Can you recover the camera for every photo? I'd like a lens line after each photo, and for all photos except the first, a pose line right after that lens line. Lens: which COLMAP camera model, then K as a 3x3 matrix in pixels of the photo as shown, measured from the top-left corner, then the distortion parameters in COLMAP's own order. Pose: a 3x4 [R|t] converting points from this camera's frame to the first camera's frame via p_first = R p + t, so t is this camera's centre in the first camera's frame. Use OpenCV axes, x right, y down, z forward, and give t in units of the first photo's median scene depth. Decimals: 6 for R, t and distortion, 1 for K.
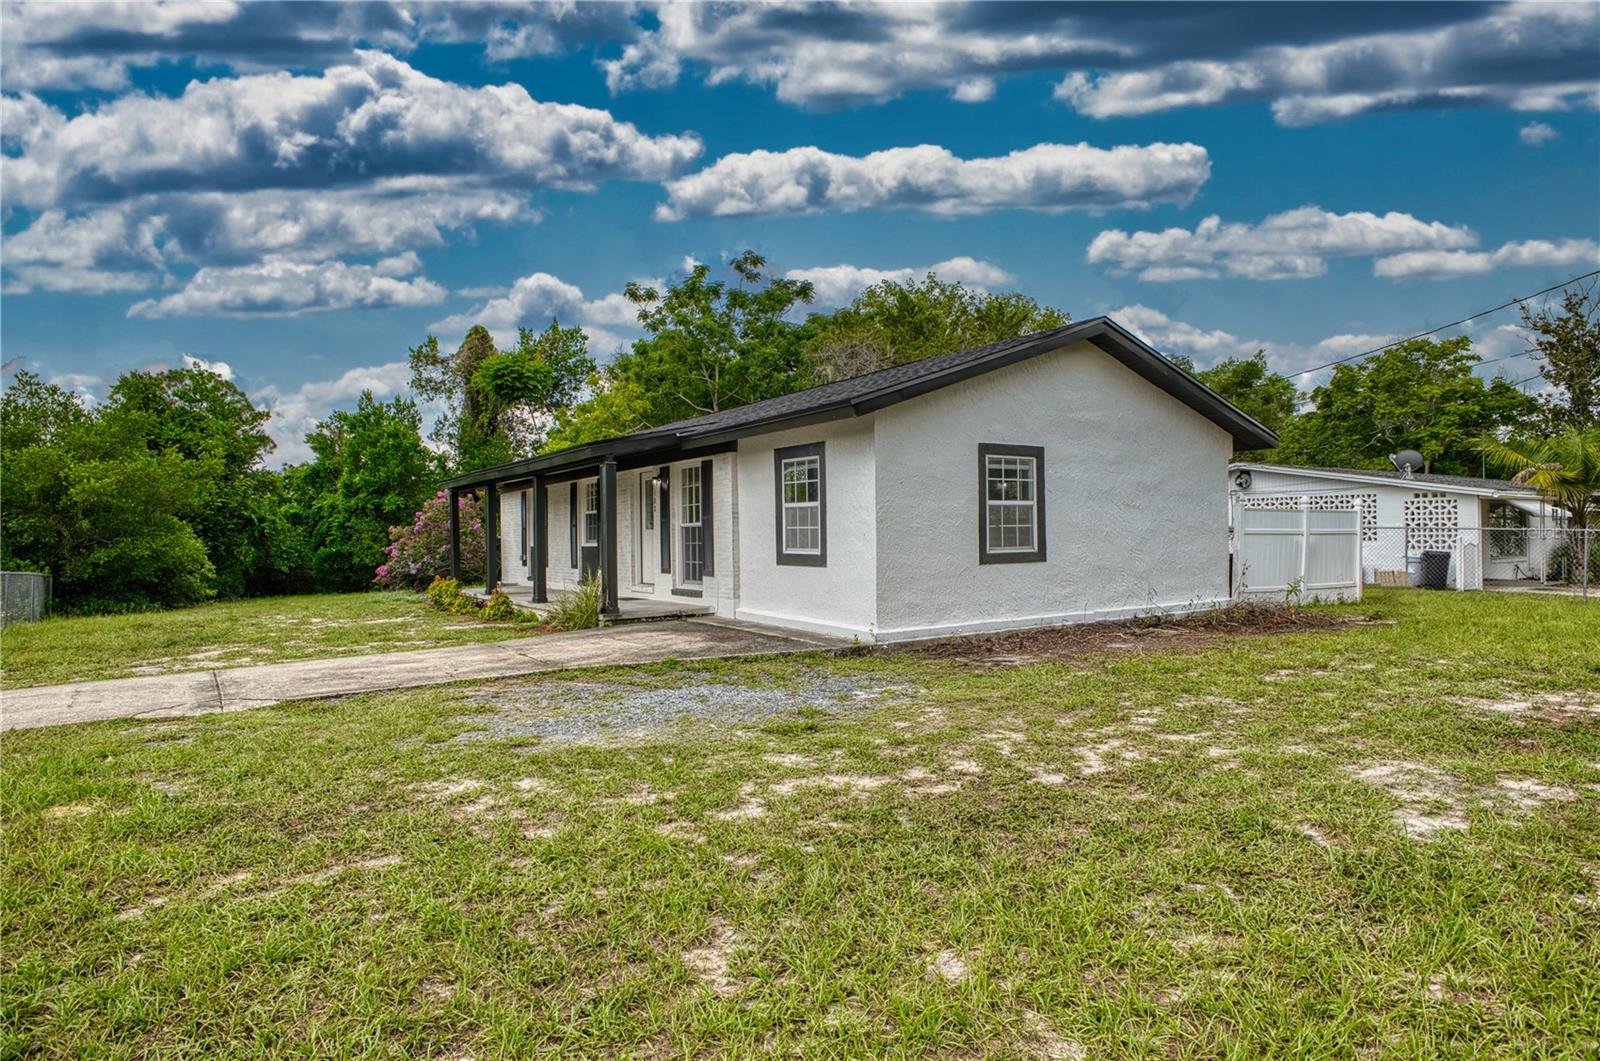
lens RADIAL K [[960.2, 0, 800.0], [0, 960.2, 530.5], [0, 0, 1]] dist [0.000102, -0.000037]
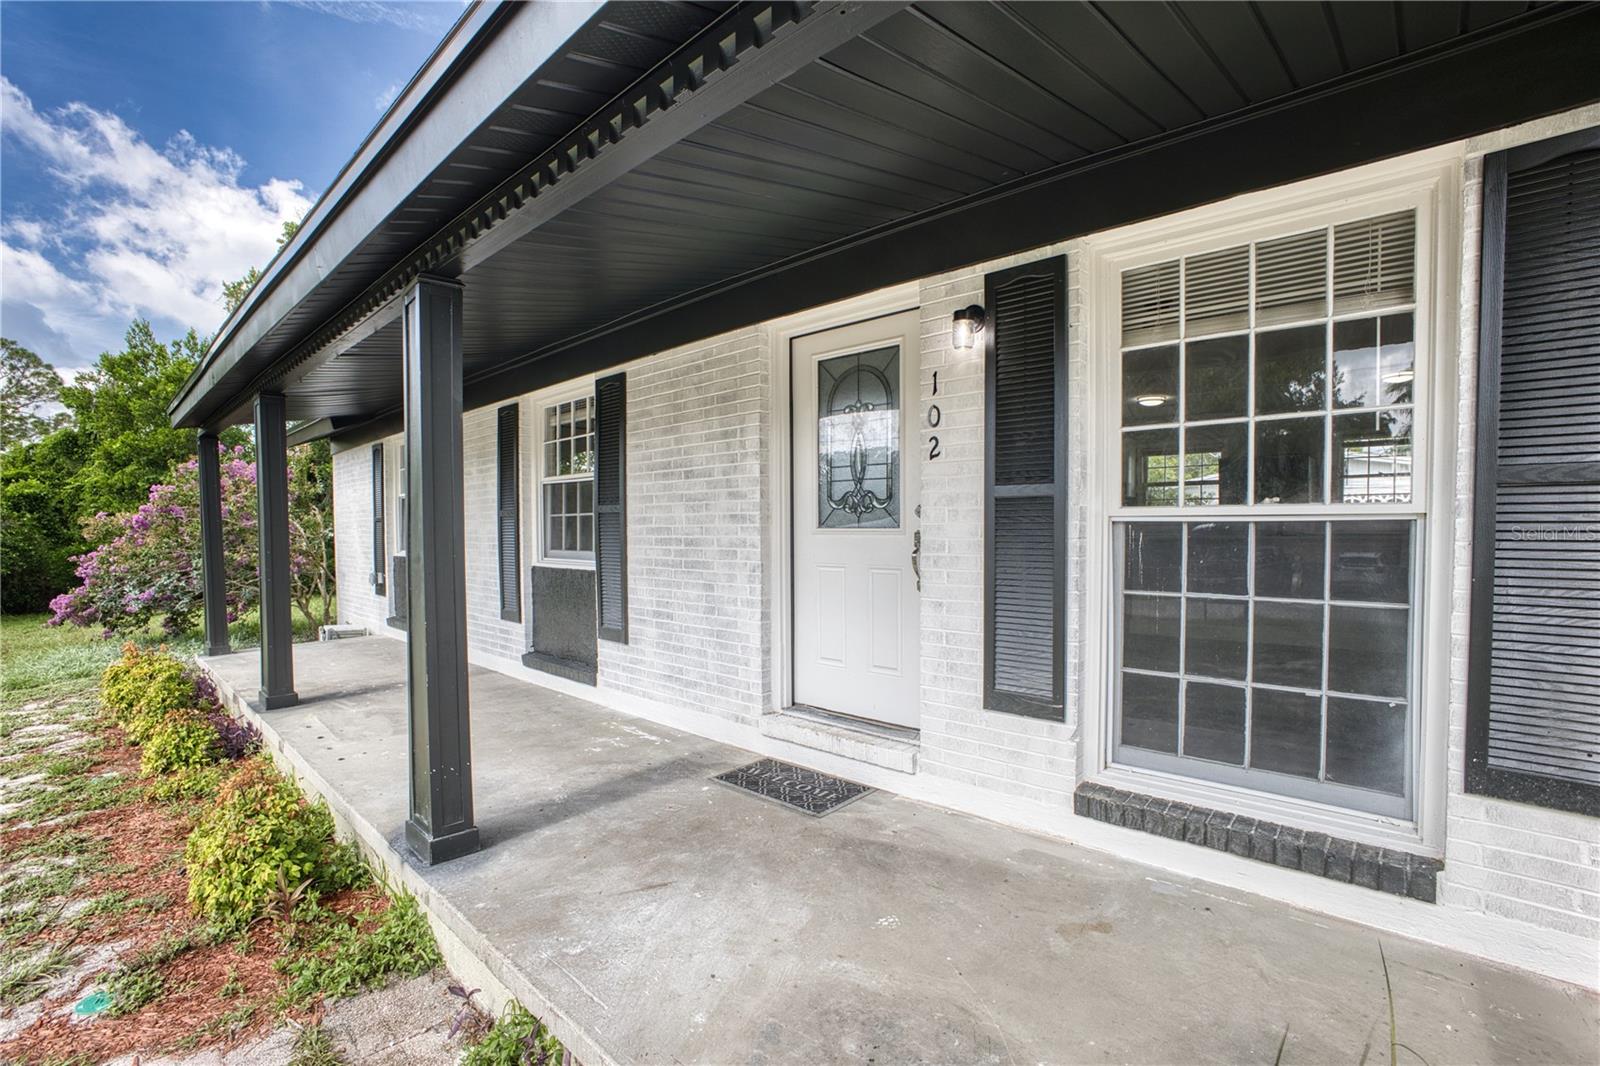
lens RADIAL K [[735.2, 0, 800.0], [0, 735.2, 533.0], [0, 0, 1]] dist [-0.028305, -0.000014]
pose [[0.972269, -0.006128, 0.233785, -0.166353], [0.000626, 0.999721, 0.023601, -0.003271], [-0.233864, -0.022800, 0.972002, 0.591976]]
